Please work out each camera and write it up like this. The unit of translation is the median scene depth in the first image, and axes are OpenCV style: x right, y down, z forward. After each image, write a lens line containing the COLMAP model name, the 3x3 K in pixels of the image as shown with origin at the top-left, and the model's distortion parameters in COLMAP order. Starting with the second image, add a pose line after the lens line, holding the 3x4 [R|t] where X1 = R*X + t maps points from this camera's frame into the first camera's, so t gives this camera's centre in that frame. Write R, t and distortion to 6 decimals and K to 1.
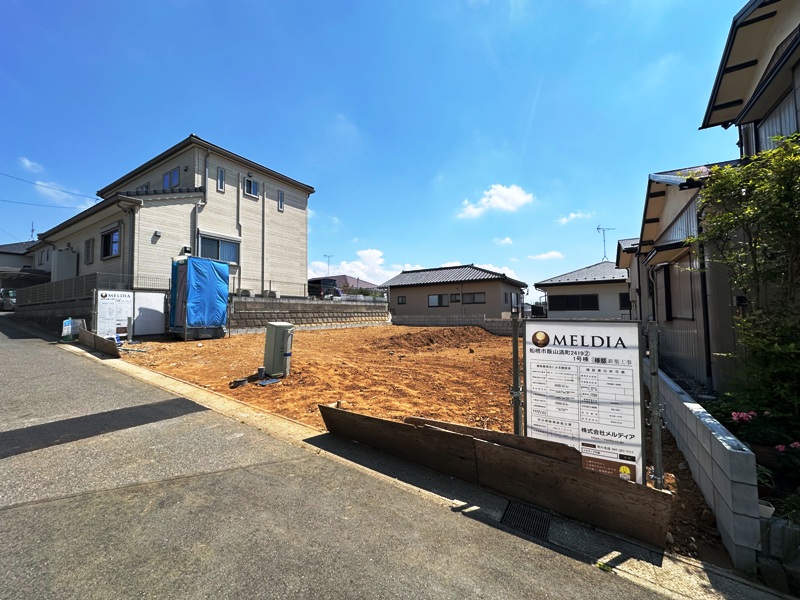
lens RADIAL K [[320.8, 0, 402.1], [0, 320.8, 299.5], [0, 0, 1]] dist [-0.002212, 0.000648]
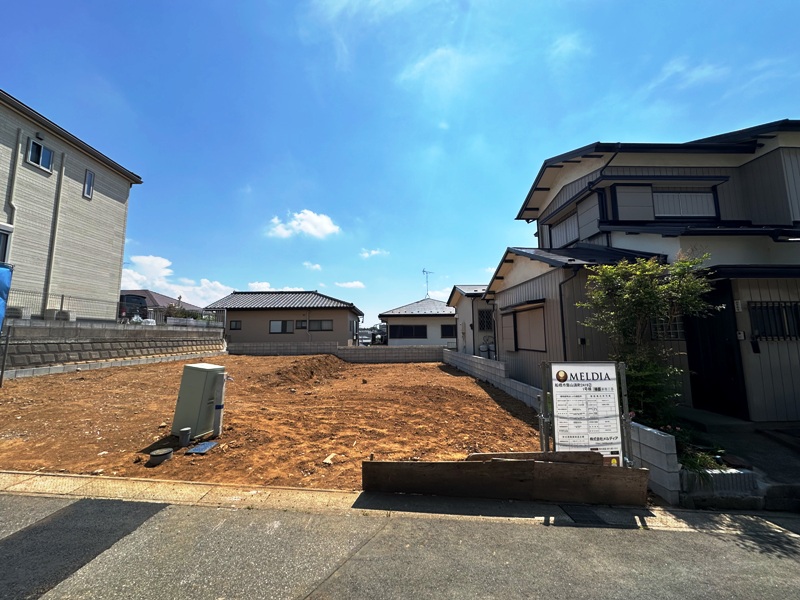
lens RADIAL K [[320.8, 0, 399.6], [0, 320.8, 298.9], [0, 0, 1]] dist [-0.002212, 0.000648]
pose [[0.834171, 0.068200, 0.547272, -0.375777], [-0.027249, 0.996209, -0.082613, -0.030295], [-0.550832, 0.054001, 0.832868, 0.090235]]
